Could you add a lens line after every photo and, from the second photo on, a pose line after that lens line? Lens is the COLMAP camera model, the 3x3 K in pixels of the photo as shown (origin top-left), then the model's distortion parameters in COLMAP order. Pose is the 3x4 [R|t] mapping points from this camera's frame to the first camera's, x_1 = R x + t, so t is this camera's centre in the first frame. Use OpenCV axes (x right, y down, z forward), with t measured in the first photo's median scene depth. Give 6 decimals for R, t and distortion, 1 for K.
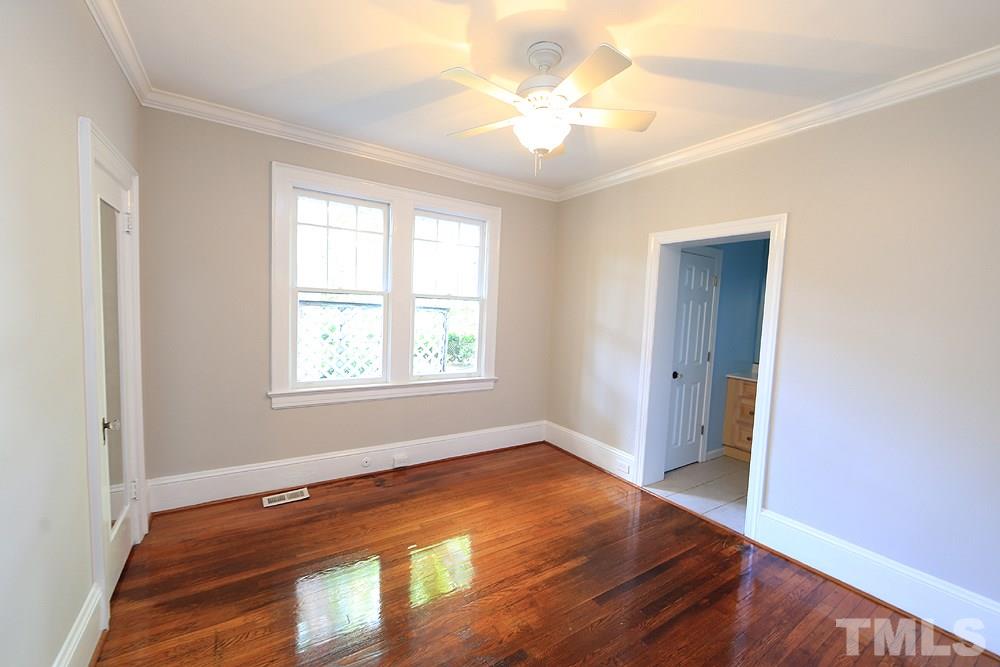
lens RADIAL K [[397.1, 0, 496.9], [0, 397.1, 335.2], [0, 0, 1]] dist [-0.000078, 0.000073]
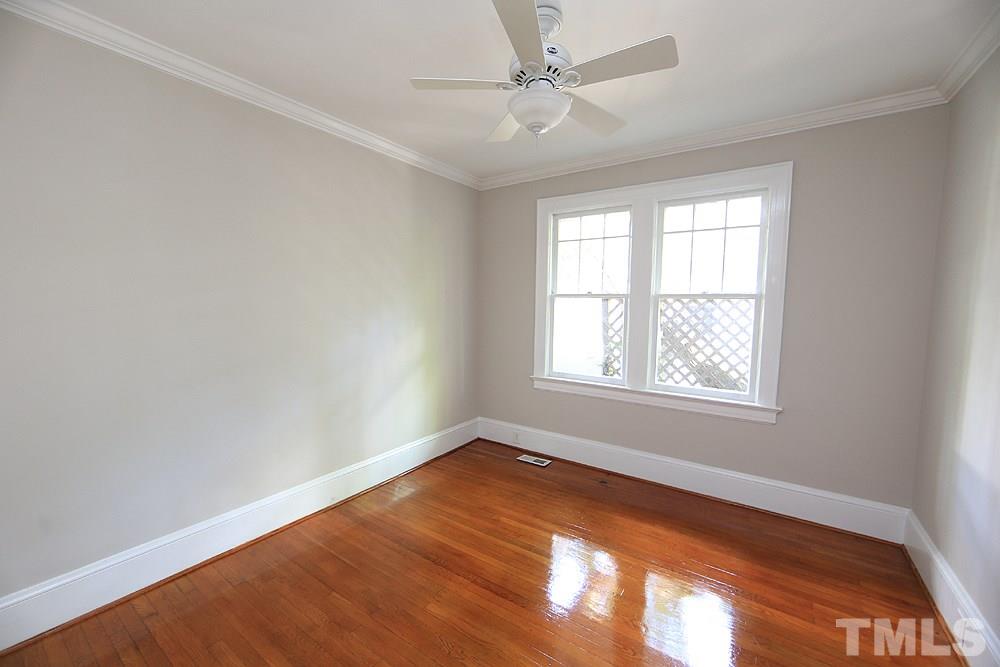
lens RADIAL K [[397.1, 0, 496.9], [0, 397.1, 335.2], [0, 0, 1]] dist [-0.000078, 0.000073]
pose [[0.400983, 0.035736, -0.915388, 0.474291], [-0.058900, 0.998177, 0.013167, -0.000462], [0.914190, 0.048637, 0.402357, 0.292971]]
